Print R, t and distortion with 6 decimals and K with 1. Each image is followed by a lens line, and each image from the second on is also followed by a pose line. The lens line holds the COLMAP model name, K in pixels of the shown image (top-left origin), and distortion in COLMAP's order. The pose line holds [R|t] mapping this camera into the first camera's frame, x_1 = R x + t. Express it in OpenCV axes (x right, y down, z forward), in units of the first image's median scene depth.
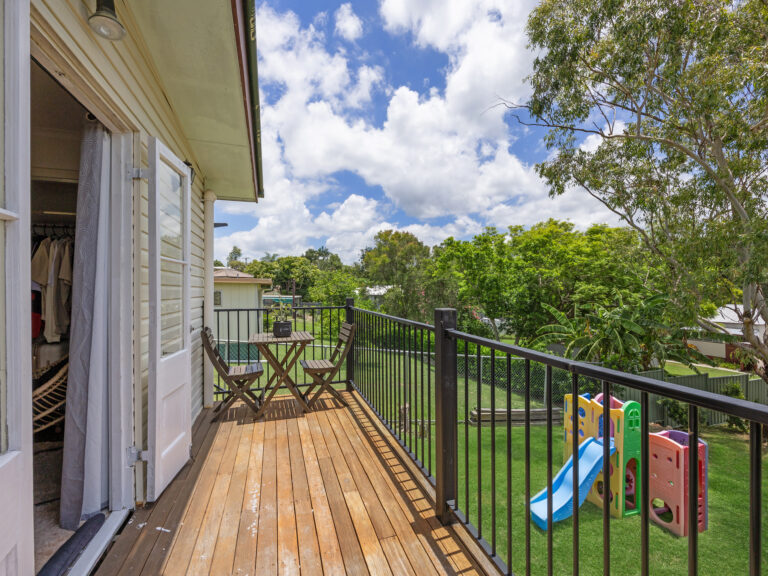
lens RADIAL K [[339.1, 0, 383.6], [0, 339.1, 288.1], [0, 0, 1]] dist [0.012022, 0.000085]
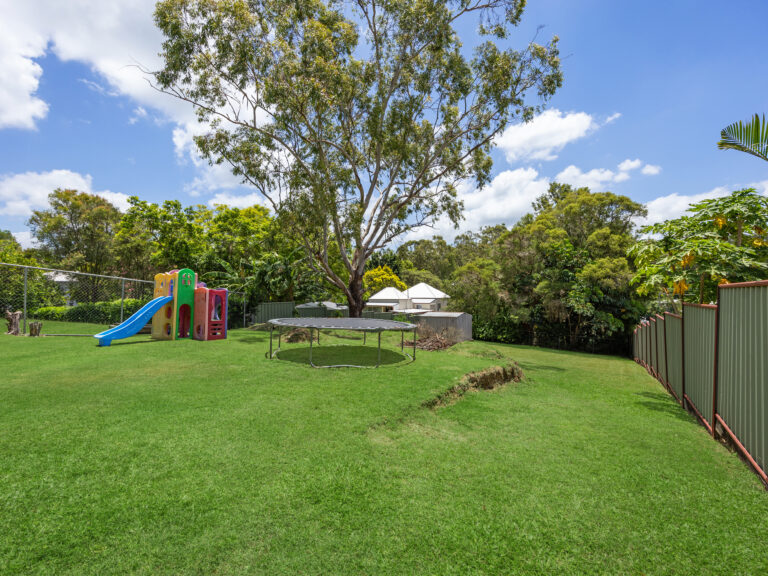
lens RADIAL K [[339.1, 0, 384.5], [0, 339.1, 293.2], [0, 0, 1]] dist [0.012022, 0.000085]
pose [[0.788290, 0.008044, 0.615251, 0.160832], [-0.000656, 0.999925, -0.012233, 0.154819], [-0.615303, 0.009239, 0.788236, -0.275491]]
